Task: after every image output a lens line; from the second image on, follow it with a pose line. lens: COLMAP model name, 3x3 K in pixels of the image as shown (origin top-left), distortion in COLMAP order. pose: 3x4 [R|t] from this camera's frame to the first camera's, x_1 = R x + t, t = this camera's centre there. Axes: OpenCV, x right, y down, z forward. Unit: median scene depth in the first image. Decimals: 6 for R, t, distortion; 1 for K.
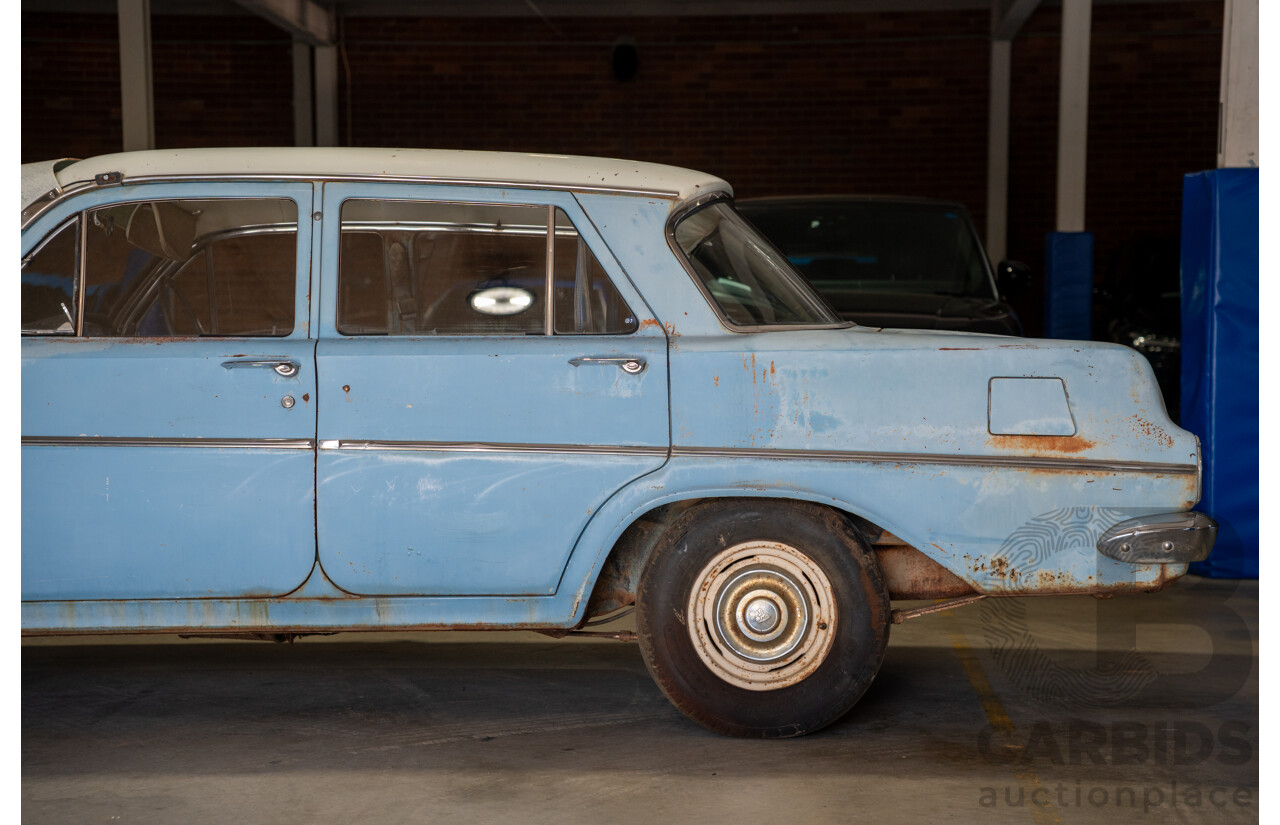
lens RADIAL K [[2135.3, 0, 640.0], [0, 2135.3, 412.5], [0, 0, 1]] dist [0.311385, 0.869085]
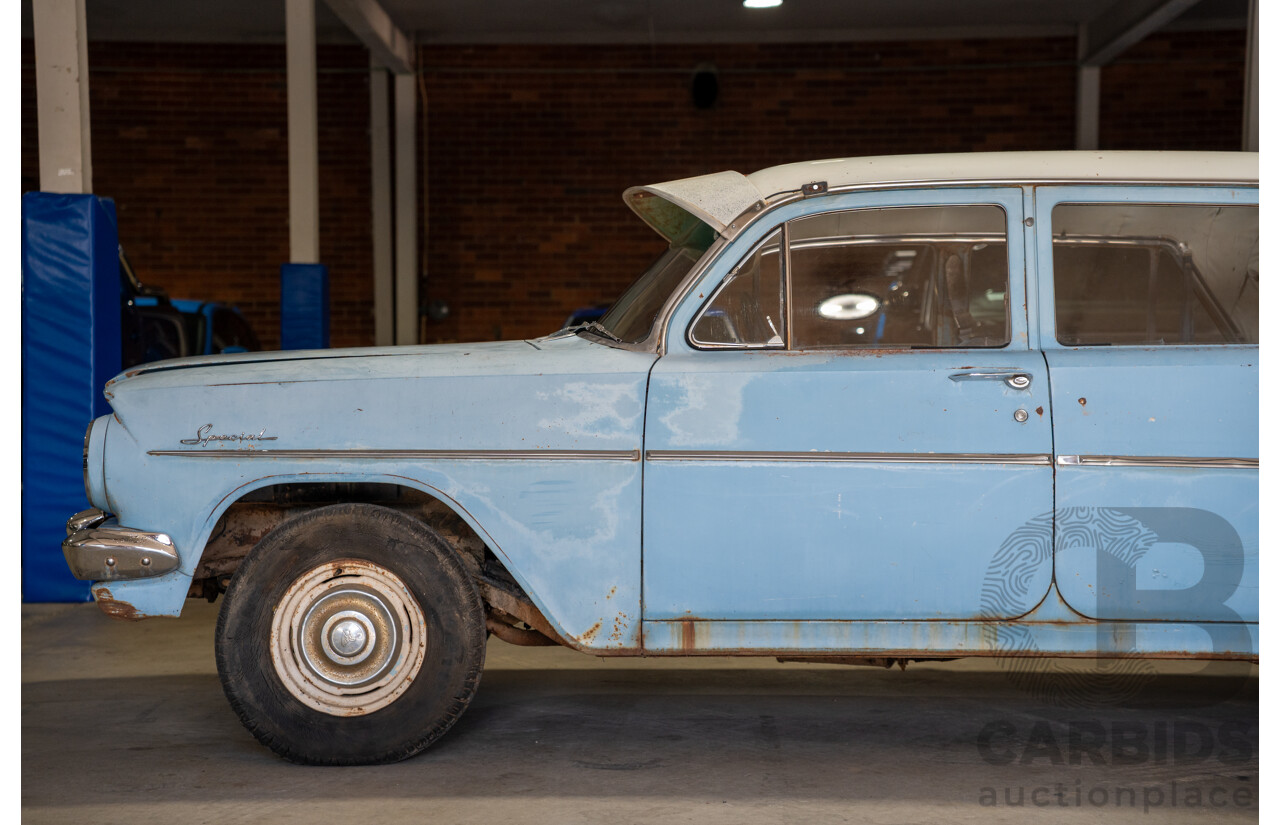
lens RADIAL K [[2138.9, 0, 640.0], [0, 2138.9, 412.5], [0, 0, 1]] dist [0.369522, 0.058260]
pose [[0.999327, -0.002716, 0.036568, -0.314107], [0.003284, 0.999875, -0.015495, 0.006889], [-0.036522, 0.015605, 0.999211, 0.039767]]
